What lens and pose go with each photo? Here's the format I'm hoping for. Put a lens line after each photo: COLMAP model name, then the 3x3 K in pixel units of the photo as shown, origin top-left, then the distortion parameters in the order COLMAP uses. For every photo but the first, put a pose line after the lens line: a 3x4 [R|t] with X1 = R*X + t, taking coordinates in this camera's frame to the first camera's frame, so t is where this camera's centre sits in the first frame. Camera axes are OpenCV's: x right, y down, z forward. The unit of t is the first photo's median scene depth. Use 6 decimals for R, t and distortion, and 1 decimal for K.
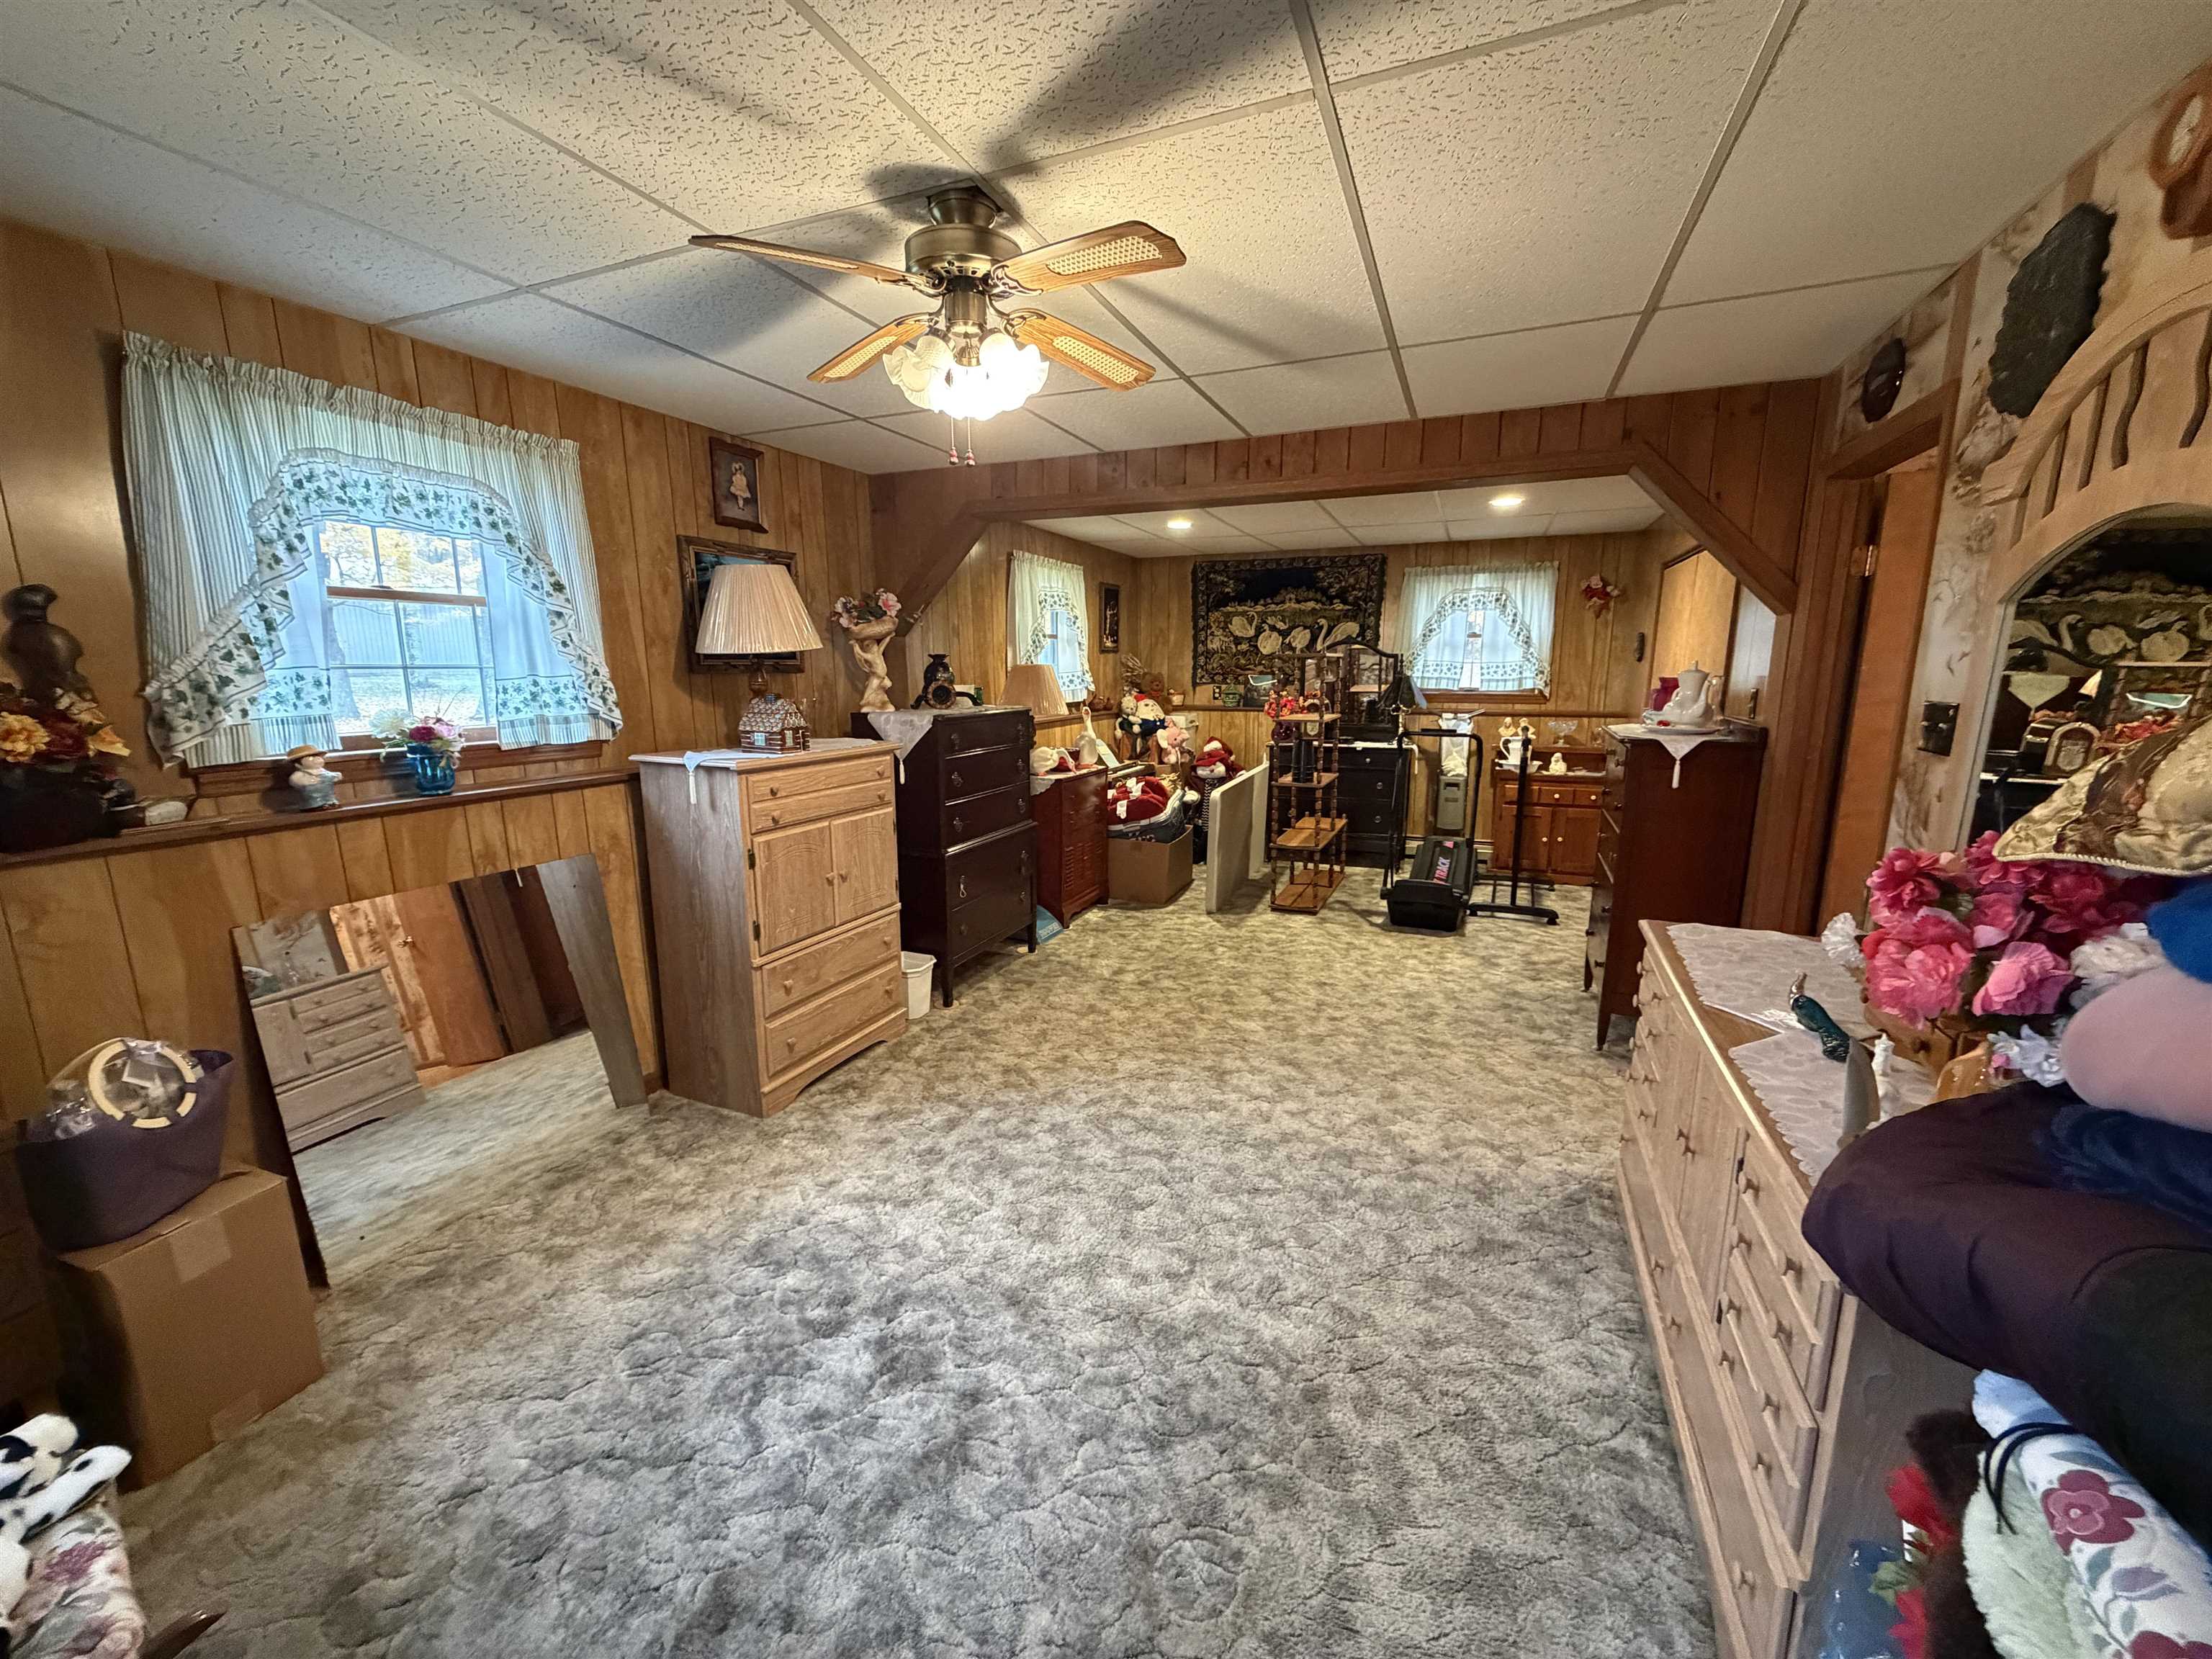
lens RADIAL K [[874.8, 0, 1092.7], [0, 874.8, 835.6], [0, 0, 1]] dist [-0.000098, -0.000484]
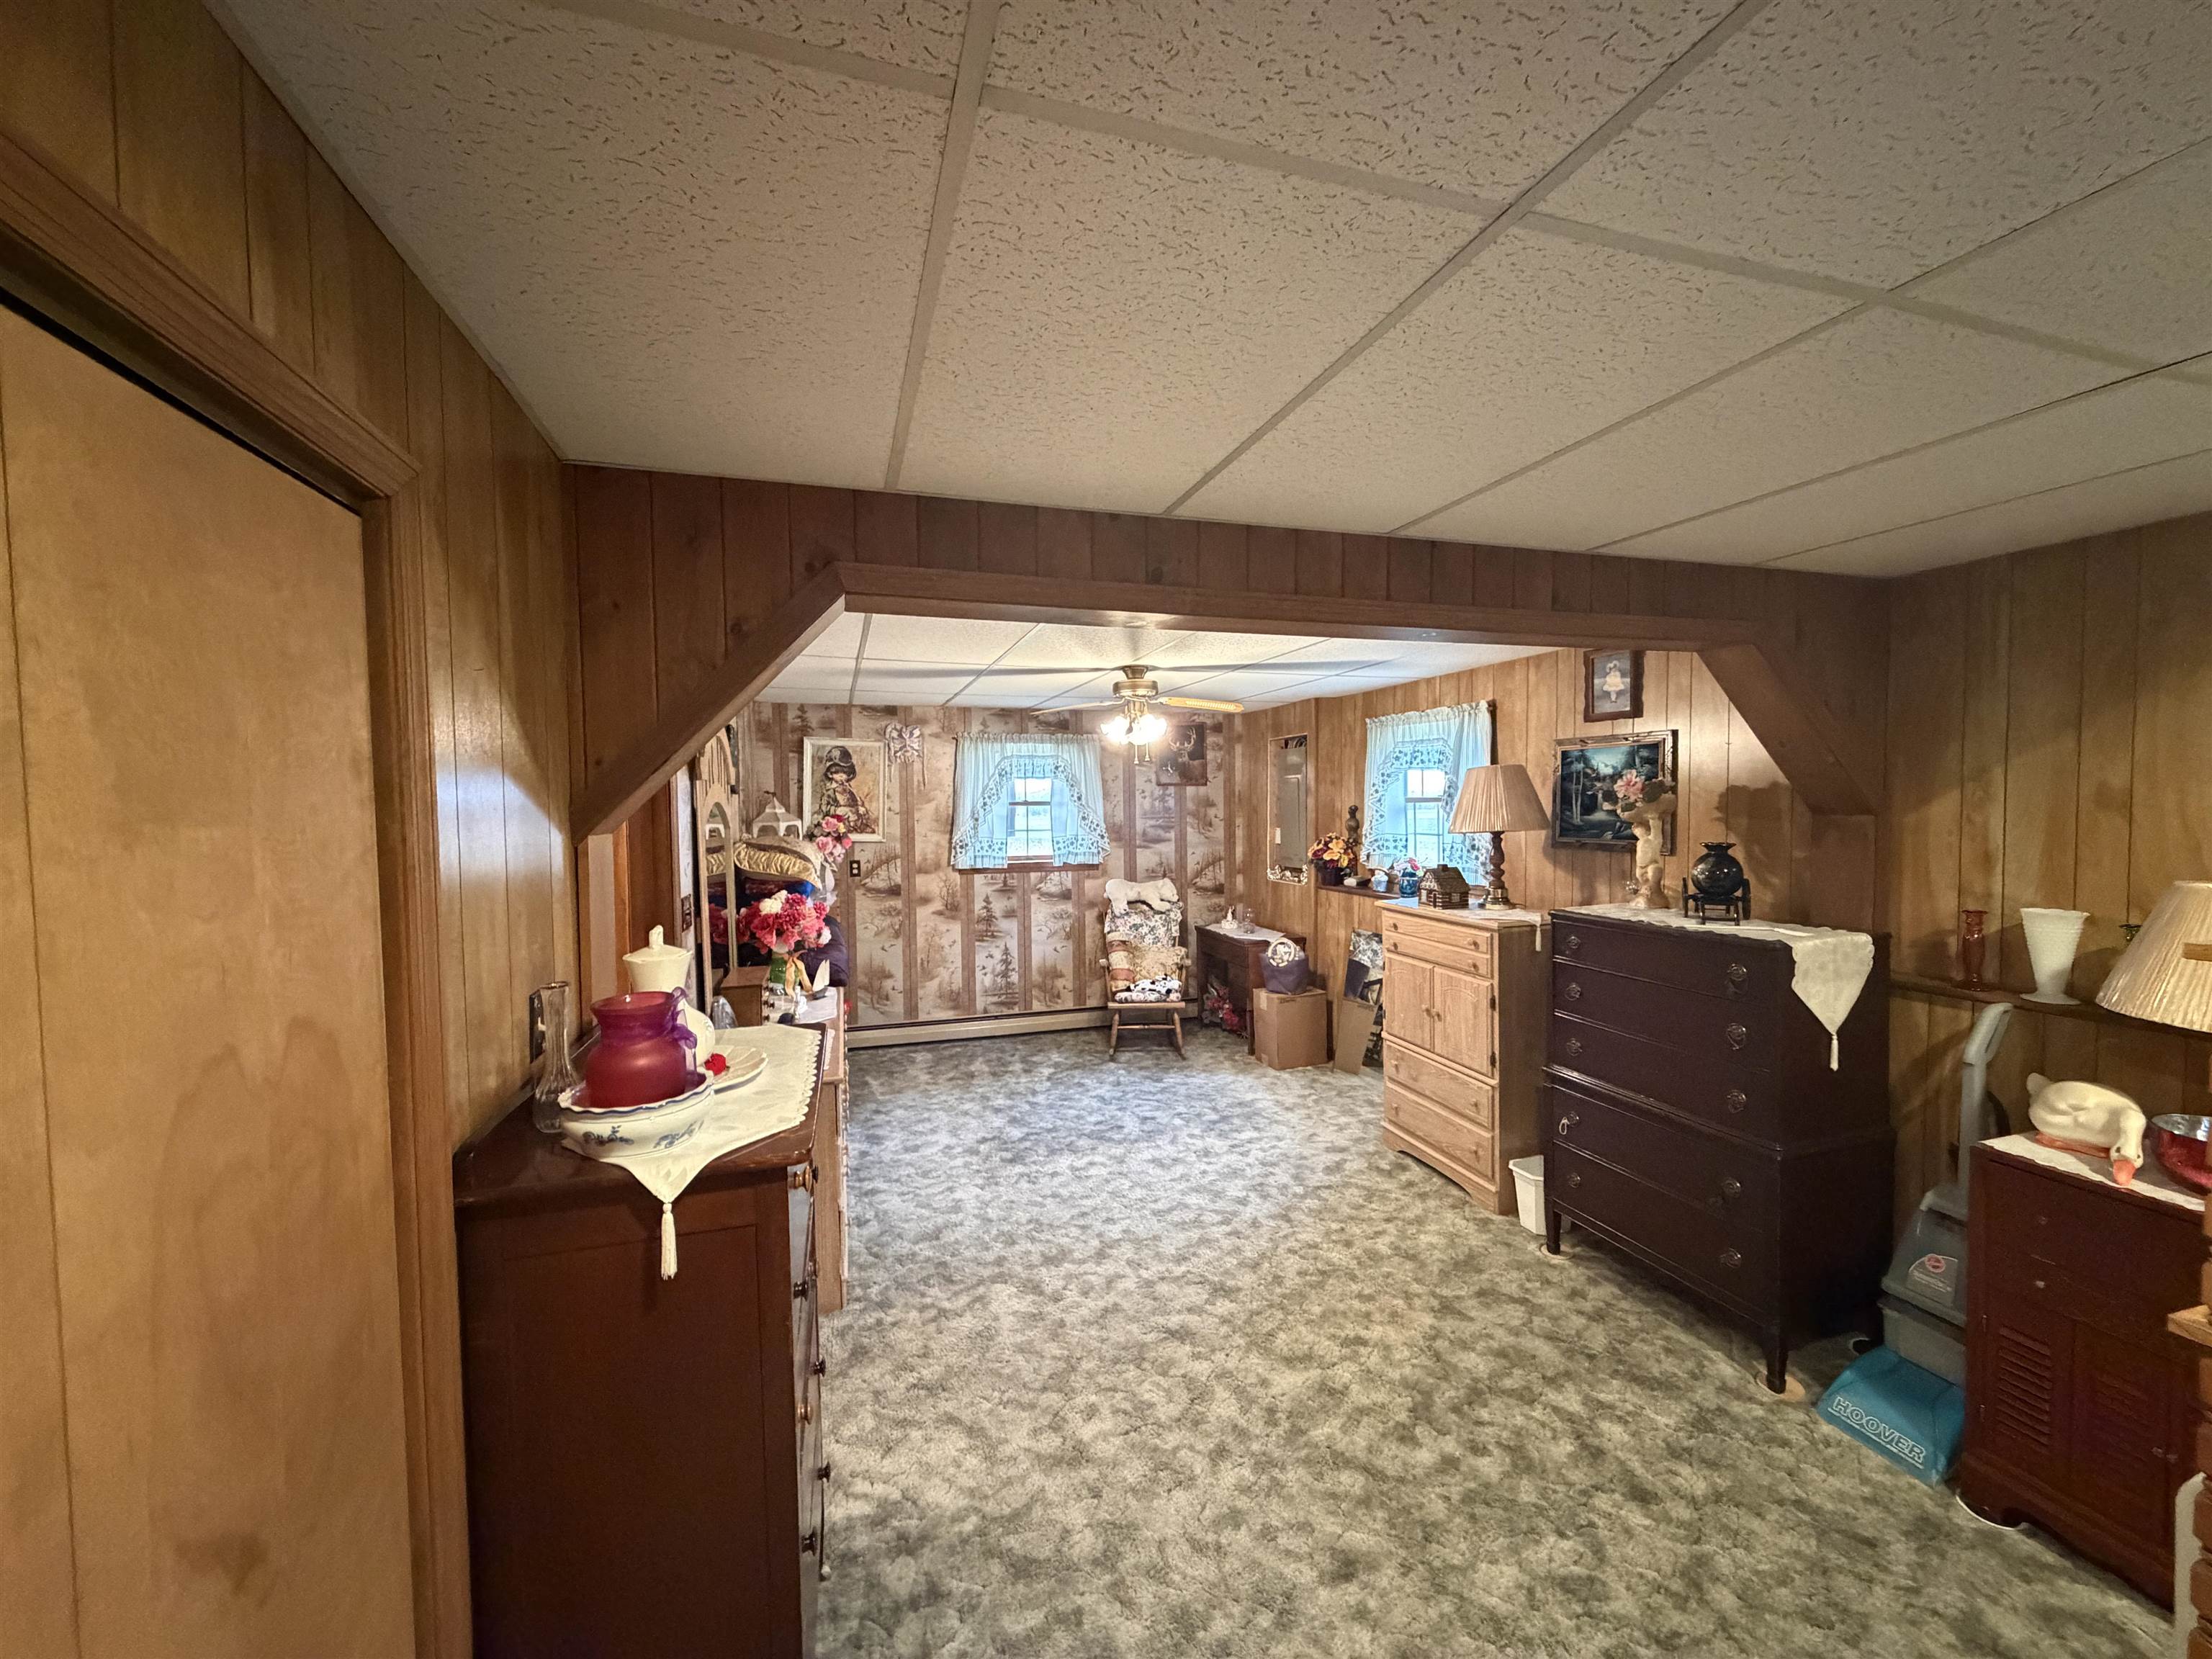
lens RADIAL K [[874.8, 0, 1103.1], [0, 874.8, 828.8], [0, 0, 1]] dist [-0.000098, -0.000484]
pose [[-0.755935, 0.033596, -0.653784, 0.917115], [-0.112250, 0.977240, 0.180005, -0.401022], [0.644951, 0.209460, -0.734959, 1.654528]]
